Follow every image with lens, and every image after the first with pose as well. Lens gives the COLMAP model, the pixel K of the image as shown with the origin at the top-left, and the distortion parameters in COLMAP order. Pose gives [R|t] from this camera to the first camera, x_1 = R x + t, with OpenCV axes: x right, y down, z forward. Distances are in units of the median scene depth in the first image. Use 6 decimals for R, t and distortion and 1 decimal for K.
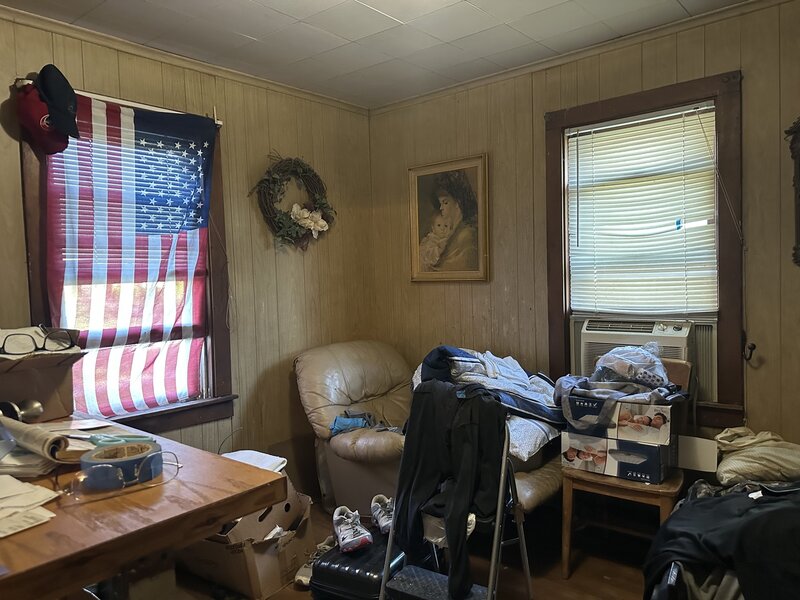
lens RADIAL K [[563.7, 0, 400.7], [0, 563.7, 303.4], [0, 0, 1]] dist [0.008336, -0.000704]
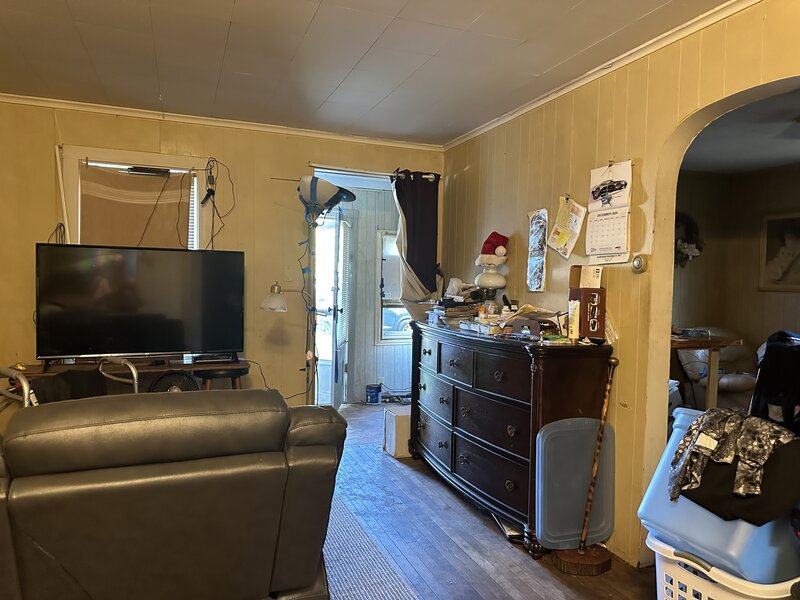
lens RADIAL K [[563.7, 0, 400.8], [0, 563.7, 293.2], [0, 0, 1]] dist [0.008336, -0.000704]
pose [[0.873922, 0.056501, -0.482771, -0.089534], [-0.057100, 0.998278, 0.013468, 0.004194], [0.482700, 0.015796, 0.875643, -0.816925]]
